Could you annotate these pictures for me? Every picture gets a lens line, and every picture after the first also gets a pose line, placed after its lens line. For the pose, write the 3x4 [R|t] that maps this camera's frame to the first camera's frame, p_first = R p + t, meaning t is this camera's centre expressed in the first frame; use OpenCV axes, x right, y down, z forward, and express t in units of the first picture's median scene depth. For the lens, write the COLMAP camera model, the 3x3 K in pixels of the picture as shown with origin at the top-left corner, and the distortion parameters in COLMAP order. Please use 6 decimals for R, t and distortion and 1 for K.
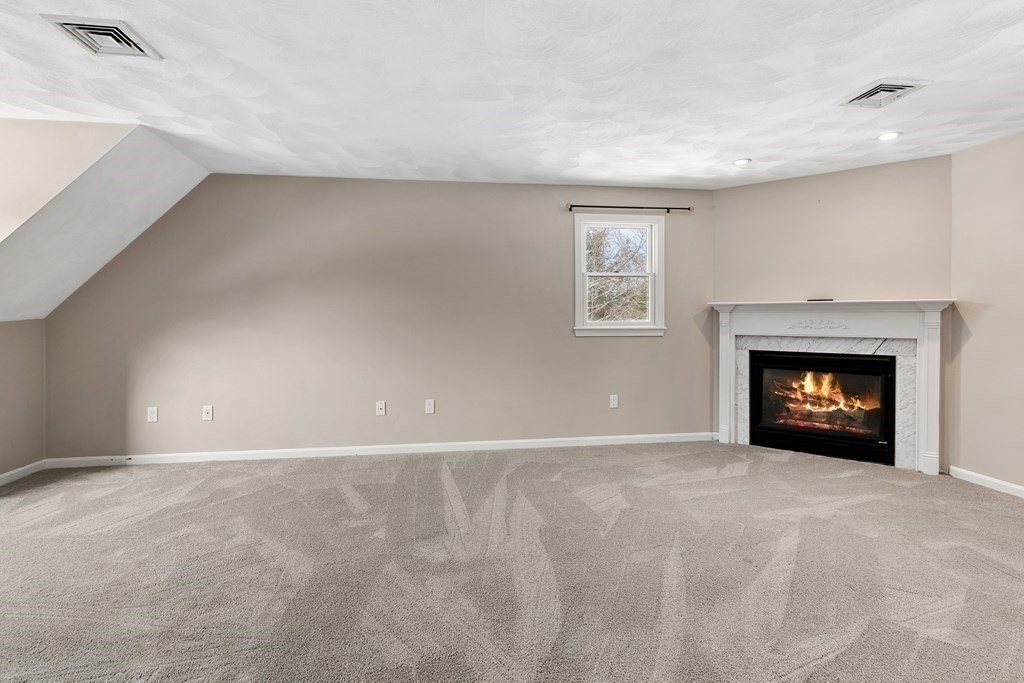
lens RADIAL K [[465.4, 0, 513.3], [0, 465.4, 320.9], [0, 0, 1]] dist [0.017905, 0.000041]
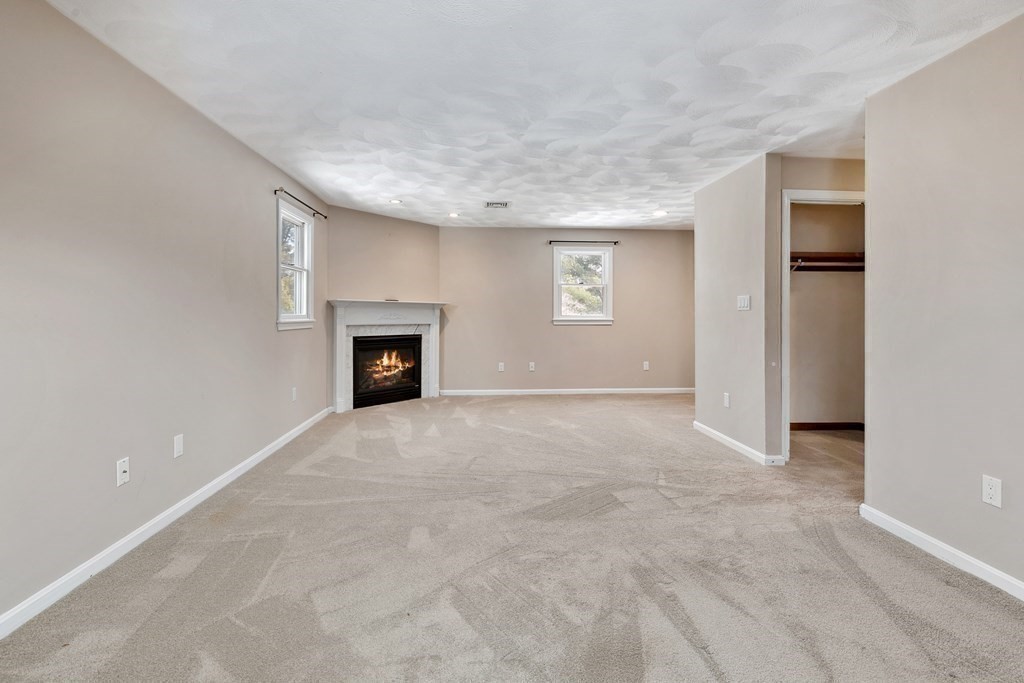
lens RADIAL K [[465.4, 0, 513.3], [0, 465.4, 320.9], [0, 0, 1]] dist [0.017905, 0.000041]
pose [[0.053124, -0.012447, 0.998510, -0.815576], [-0.001369, 0.999920, 0.012537, 0.002718], [-0.998587, -0.002033, 0.053103, 0.532108]]
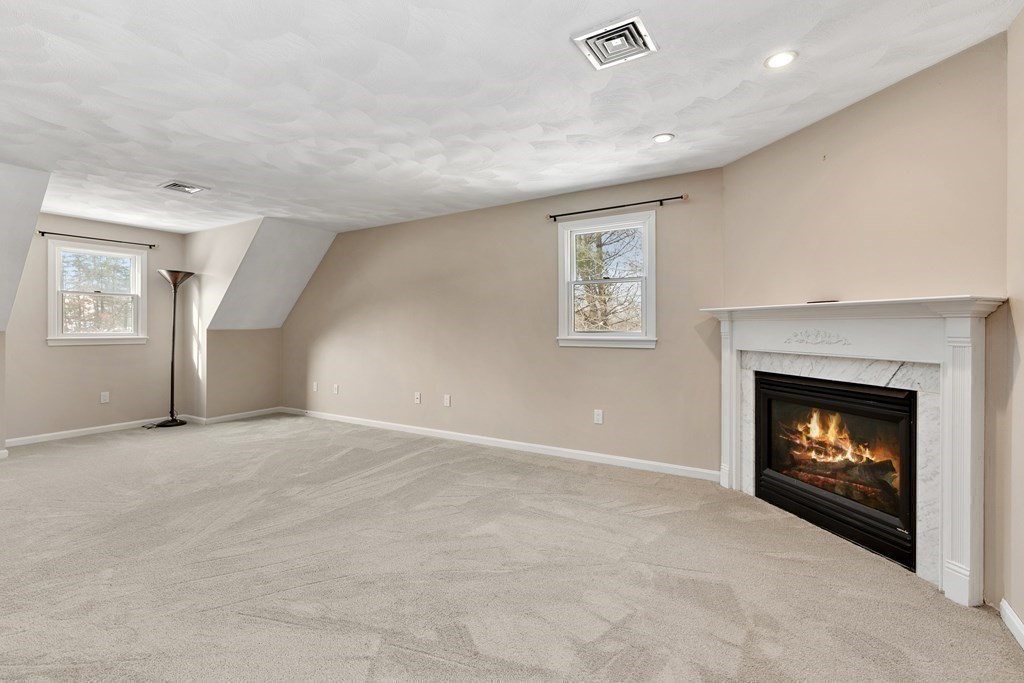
lens RADIAL K [[459.6, 0, 510.3], [0, 459.6, 326.1], [0, 0, 1]] dist [0.018437, -0.000139]
pose [[0.769042, -0.001642, -0.639196, 0.736471], [-0.002373, 0.999982, -0.005423, -0.004740], [0.639194, 0.005687, 0.769025, 0.189384]]
